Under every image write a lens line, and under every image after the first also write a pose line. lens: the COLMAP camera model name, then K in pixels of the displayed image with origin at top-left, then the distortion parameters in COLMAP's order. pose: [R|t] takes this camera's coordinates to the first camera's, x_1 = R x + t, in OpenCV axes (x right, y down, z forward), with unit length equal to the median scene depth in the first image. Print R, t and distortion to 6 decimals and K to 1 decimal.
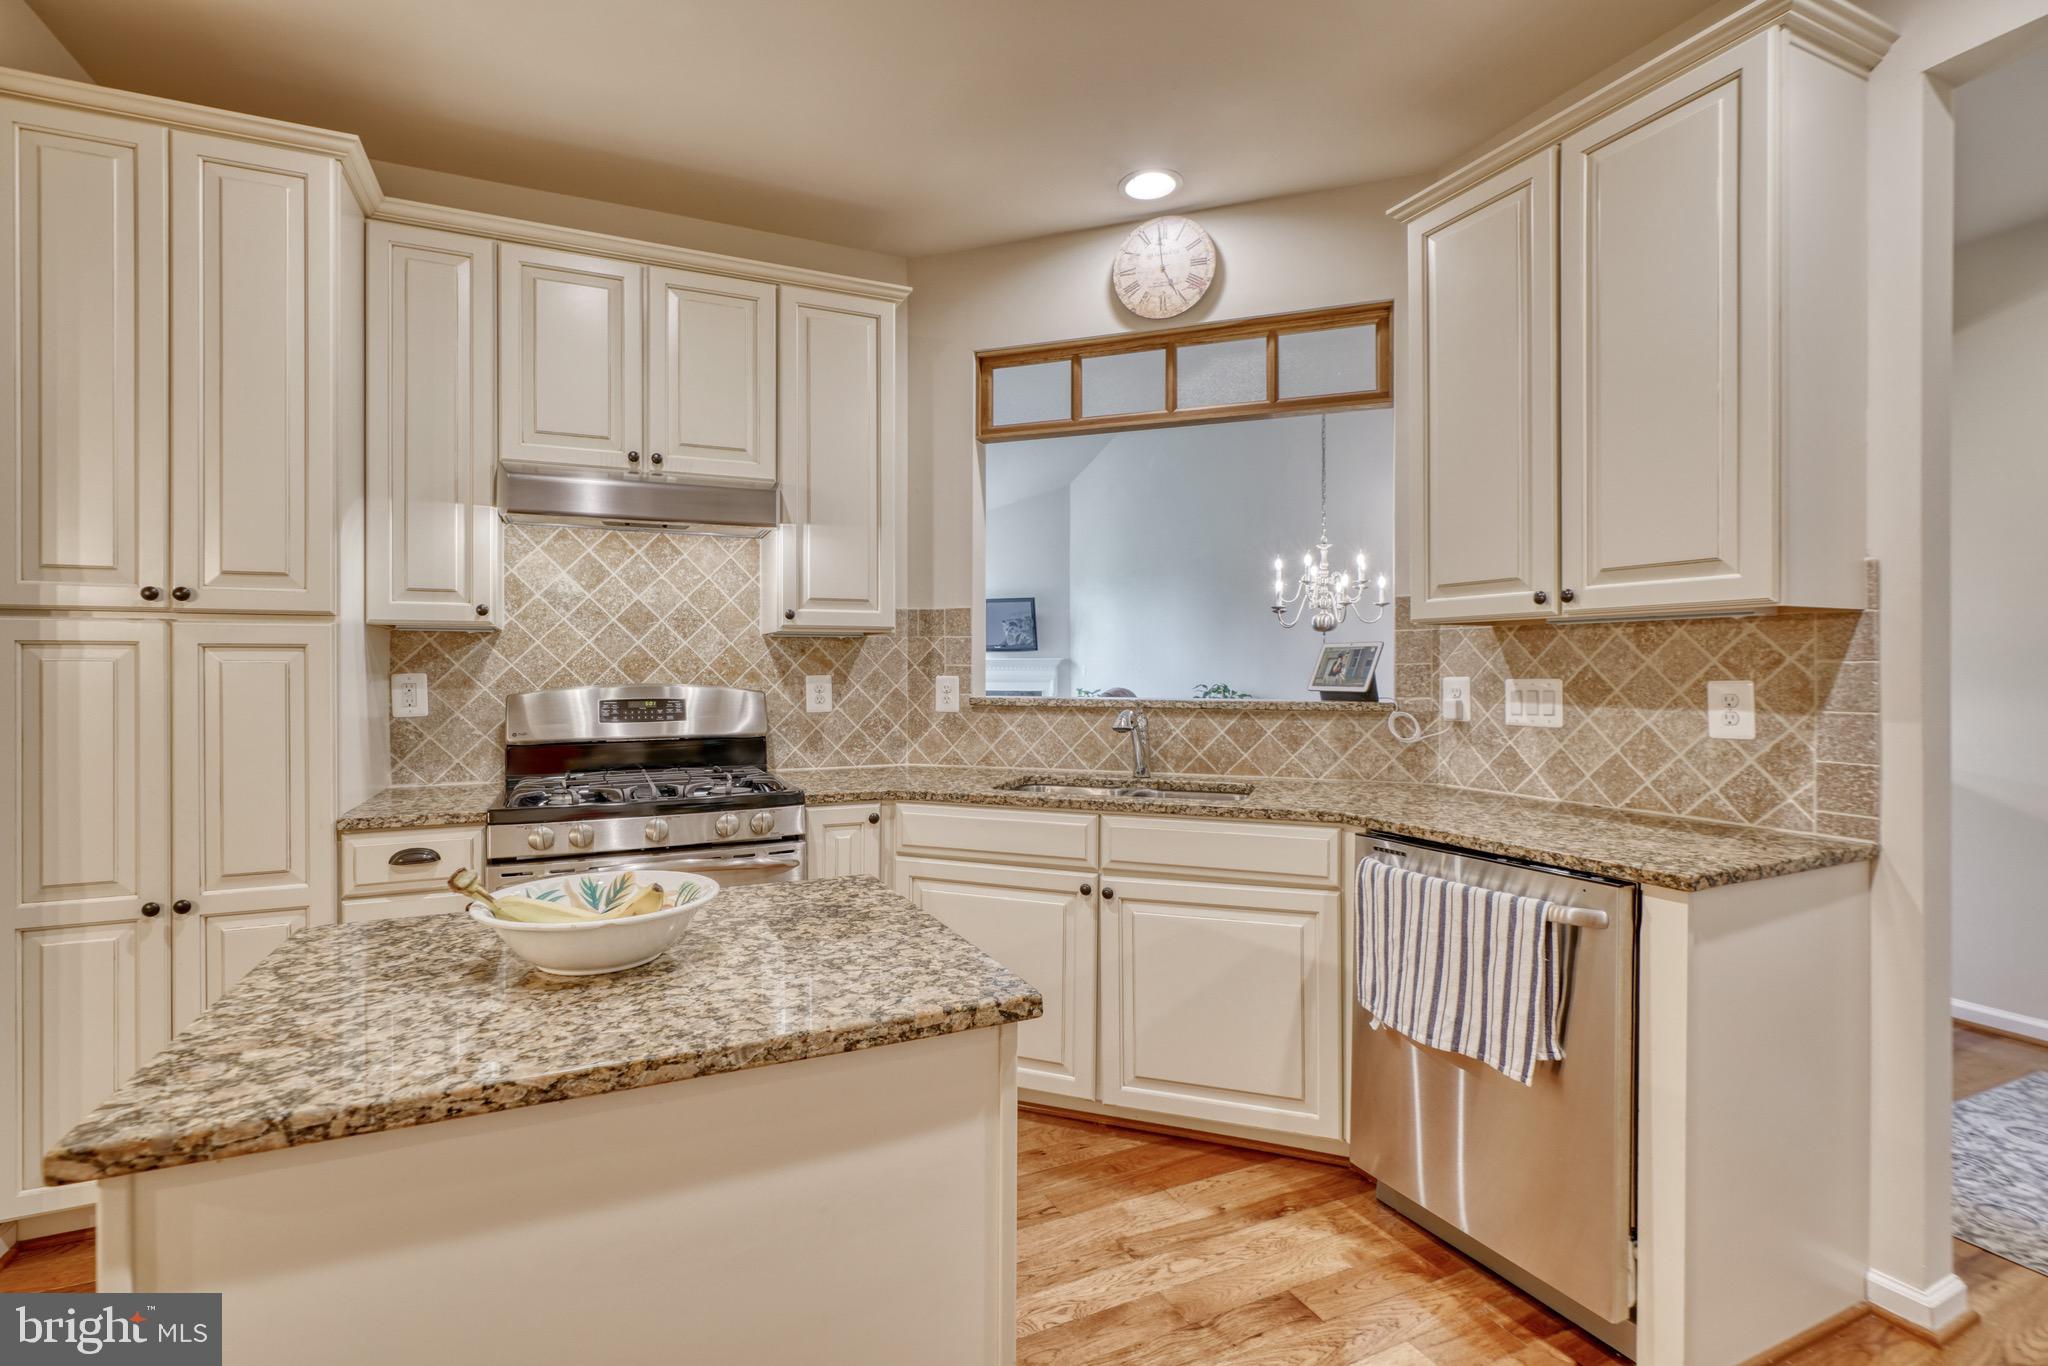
lens RADIAL K [[928.2, 0, 1014.1], [0, 928.2, 675.7], [0, 0, 1]] dist [-0.008334, 0.000578]
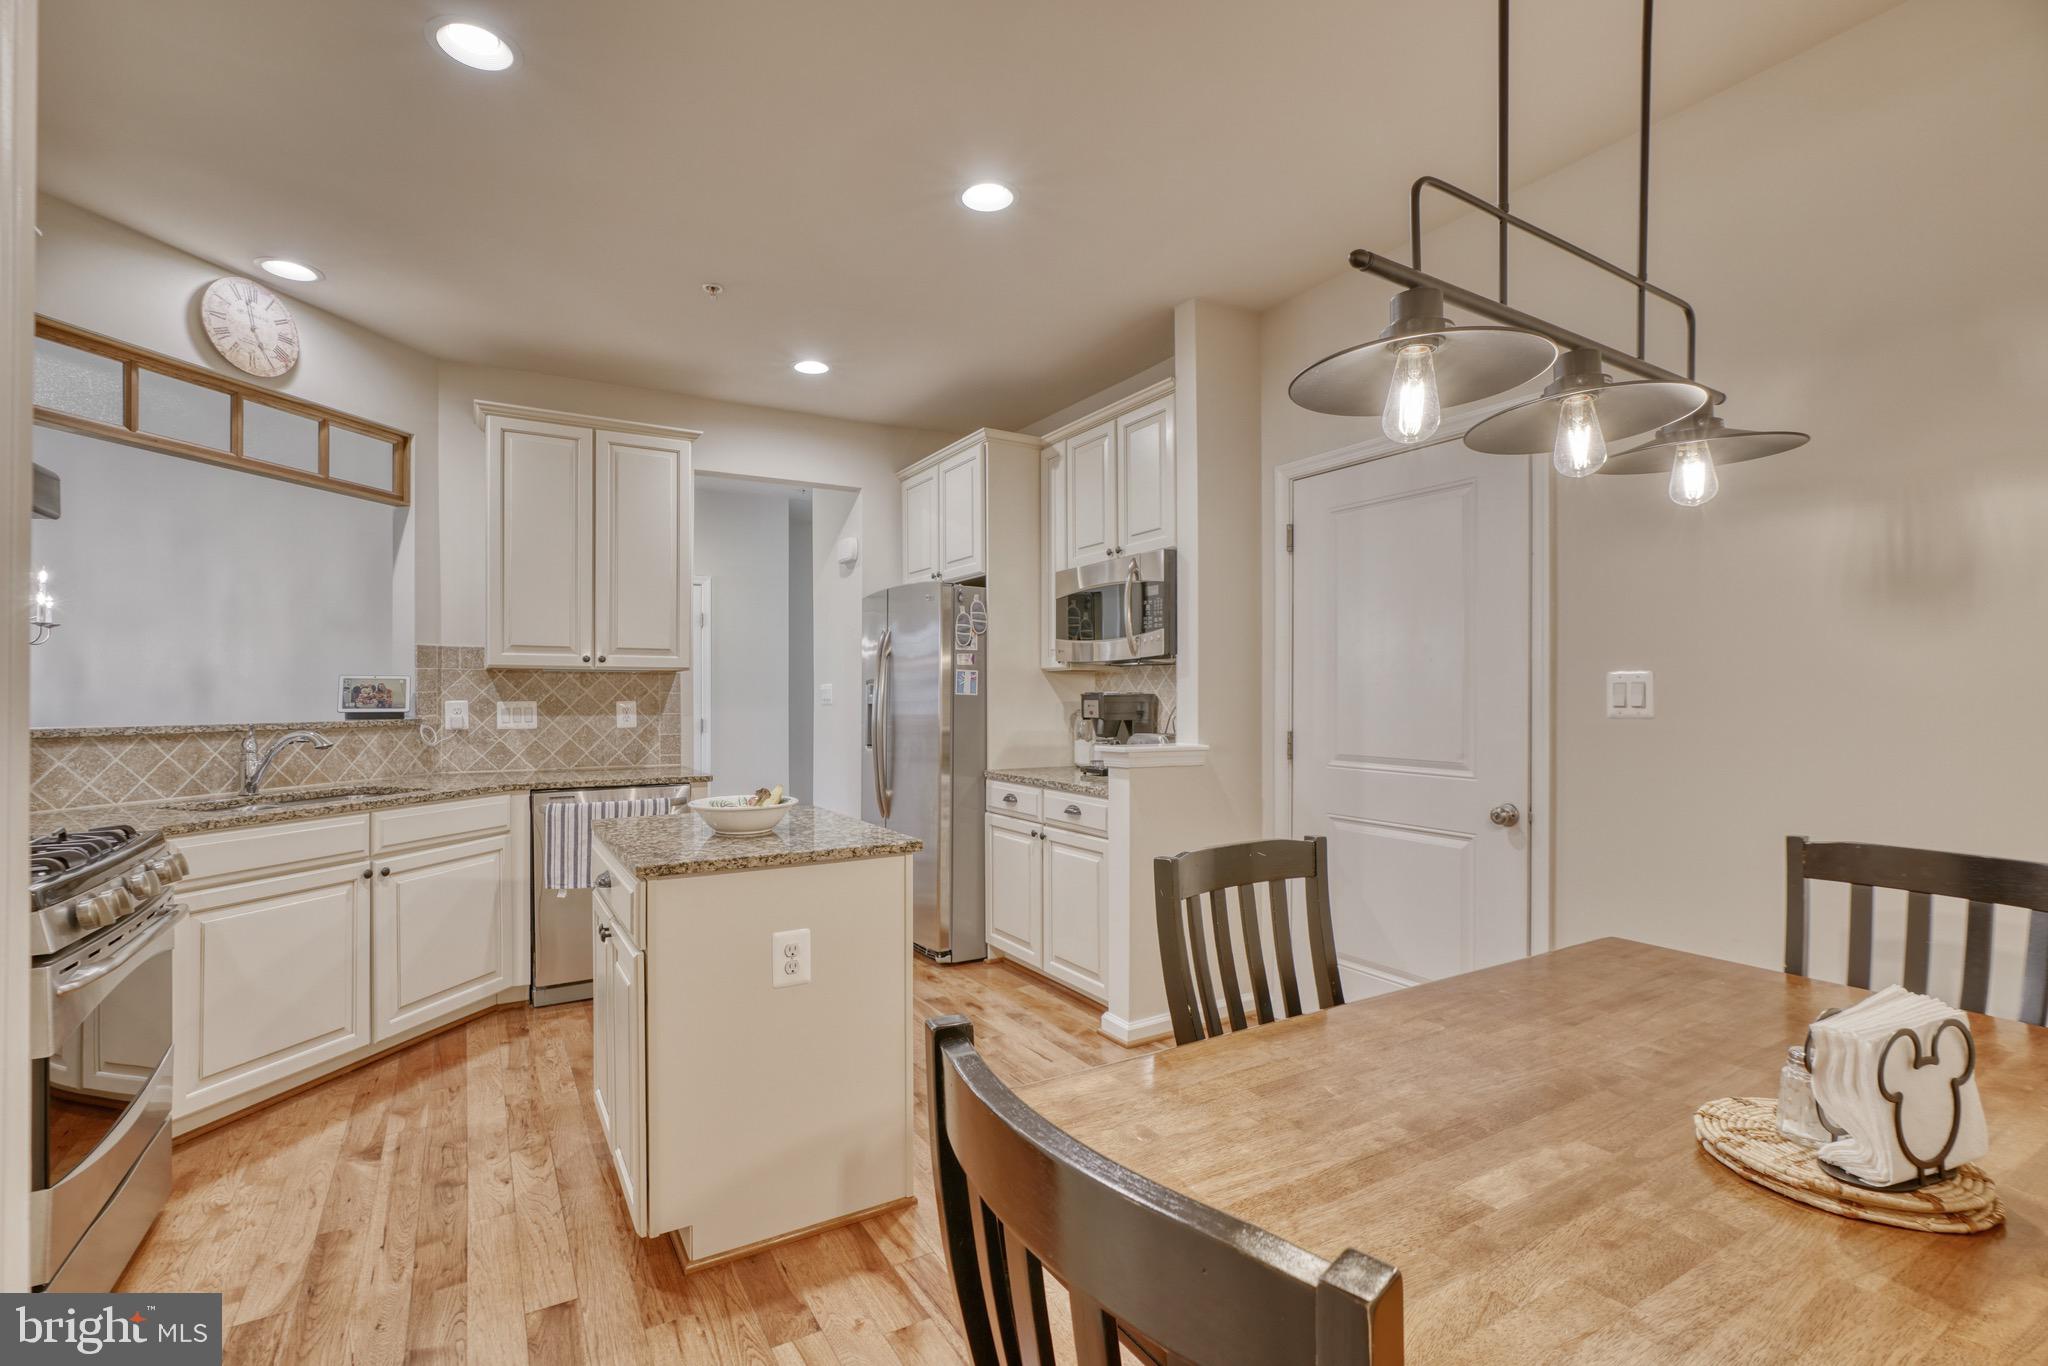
lens RADIAL K [[928.2, 0, 1007.0], [0, 928.2, 692.1], [0, 0, 1]] dist [-0.008334, 0.000578]
pose [[-0.111181, 0.003437, 0.993794, -1.314147], [0.004376, 0.999986, -0.002969, -0.004628], [-0.993790, 0.004019, -0.111195, 0.306822]]
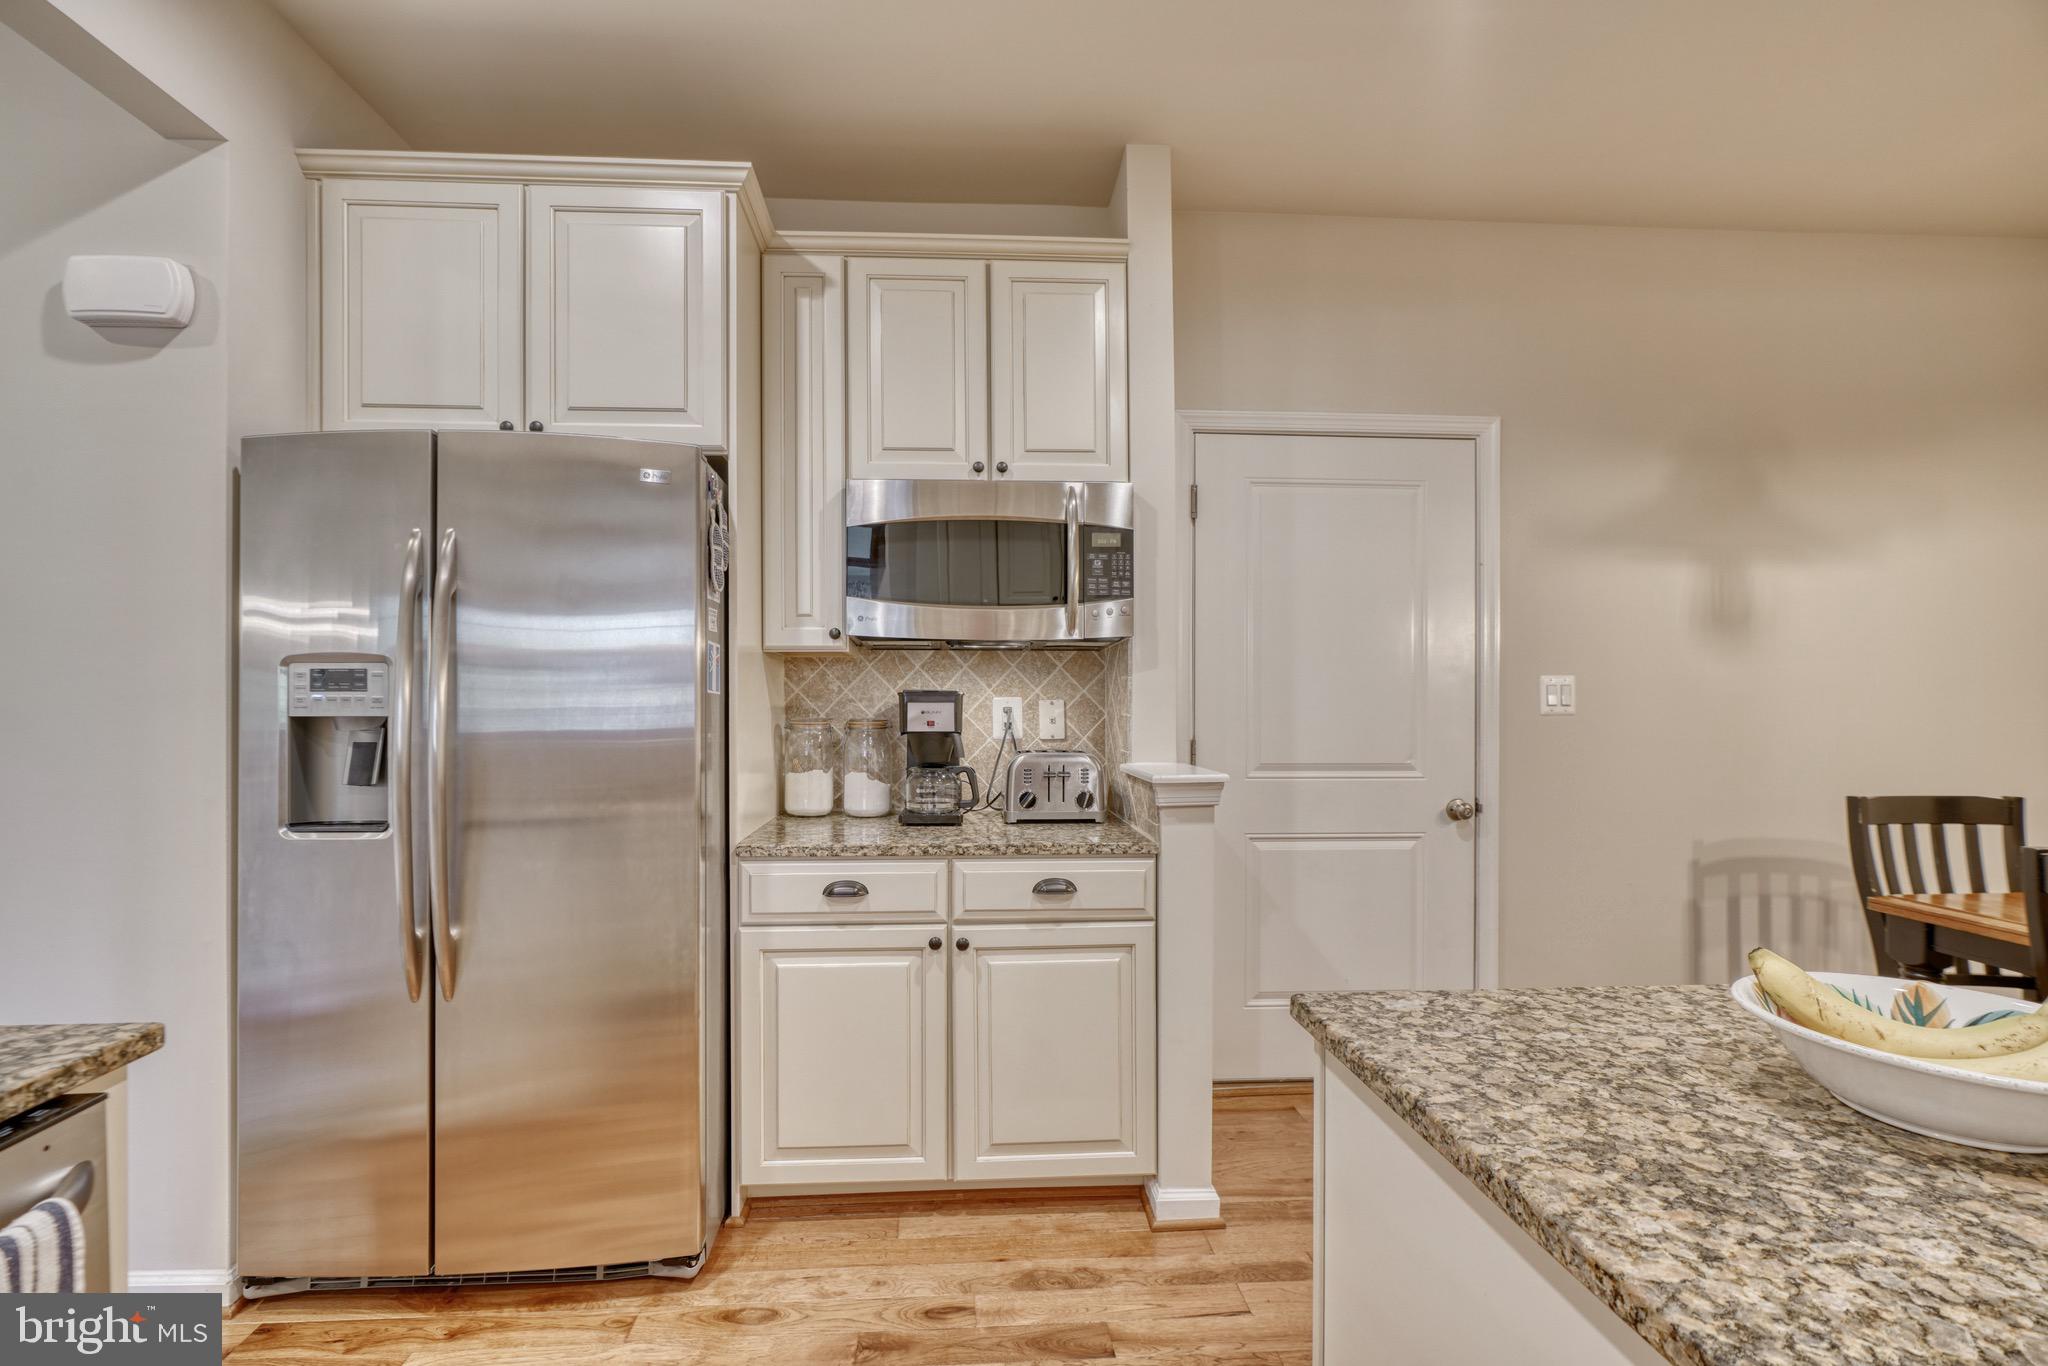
lens RADIAL K [[928.2, 0, 1018.4], [0, 928.2, 687.5], [0, 0, 1]] dist [-0.008334, 0.000578]
pose [[-0.940085, 0.002964, 0.340927, -0.017928], [0.000558, 0.999974, -0.007154, -0.003474], [-0.340940, -0.006535, -0.940063, 0.938228]]
